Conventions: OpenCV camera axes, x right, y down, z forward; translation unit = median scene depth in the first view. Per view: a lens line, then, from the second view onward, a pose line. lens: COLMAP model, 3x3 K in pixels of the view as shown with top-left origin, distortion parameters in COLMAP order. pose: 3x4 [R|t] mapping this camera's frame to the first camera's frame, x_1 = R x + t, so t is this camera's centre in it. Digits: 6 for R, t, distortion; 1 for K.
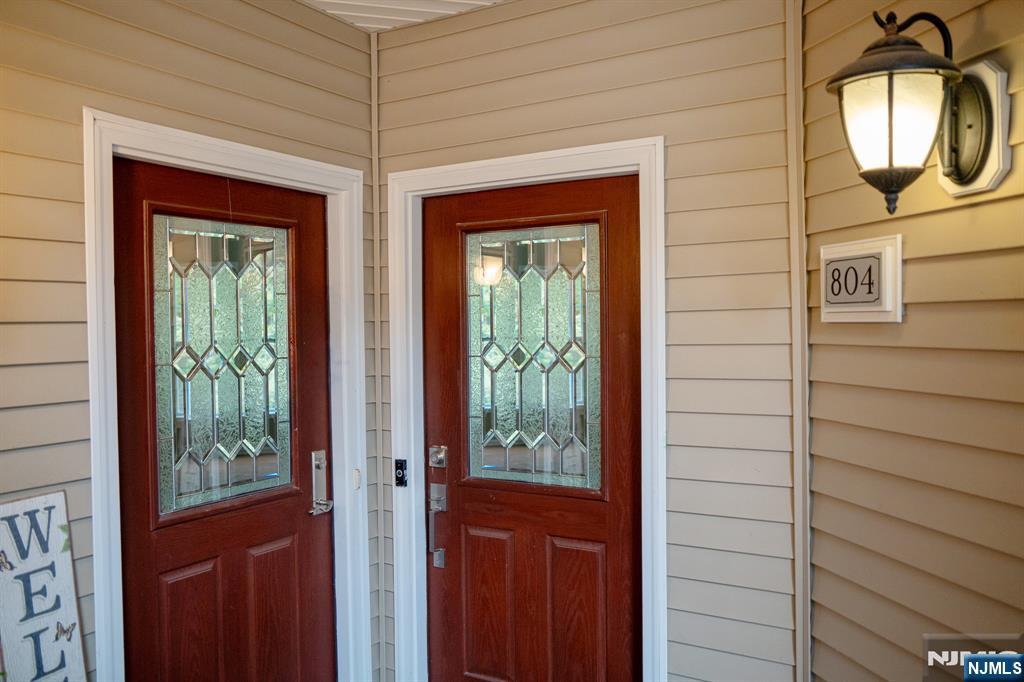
lens RADIAL K [[848.6, 0, 517.3], [0, 848.6, 342.5], [0, 0, 1]] dist [-0.058349, 0.058679]
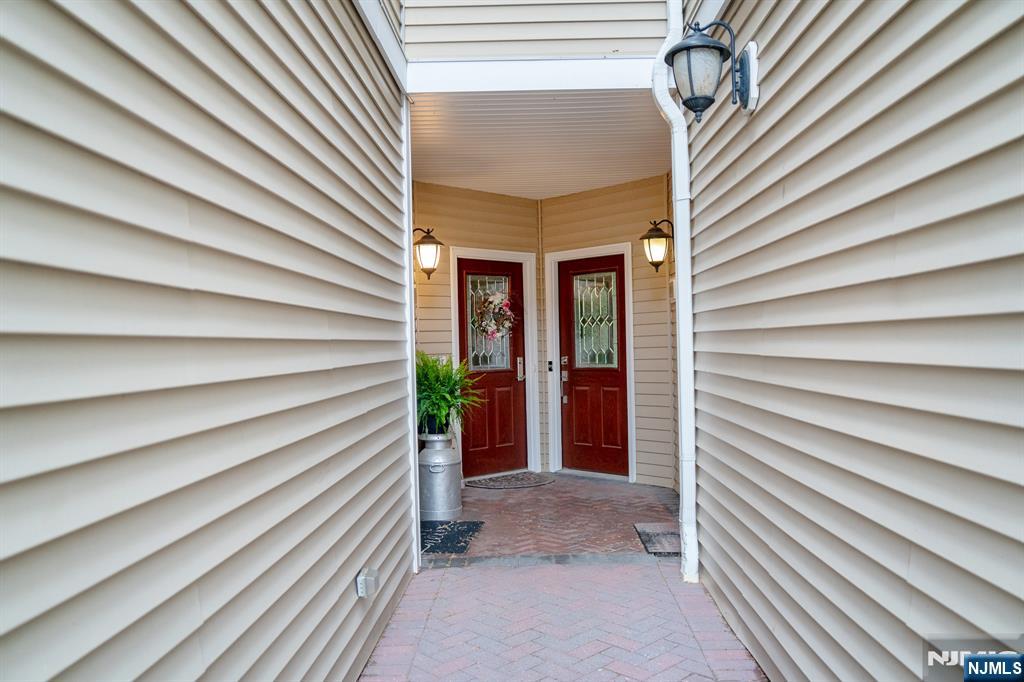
lens RADIAL K [[848.6, 0, 510.4], [0, 848.6, 341.5], [0, 0, 1]] dist [-0.058349, 0.058679]
pose [[0.961472, -0.010145, -0.274715, 0.476768], [0.005071, 0.999803, -0.019174, 0.128278], [0.274856, 0.017042, 0.961334, -1.604589]]
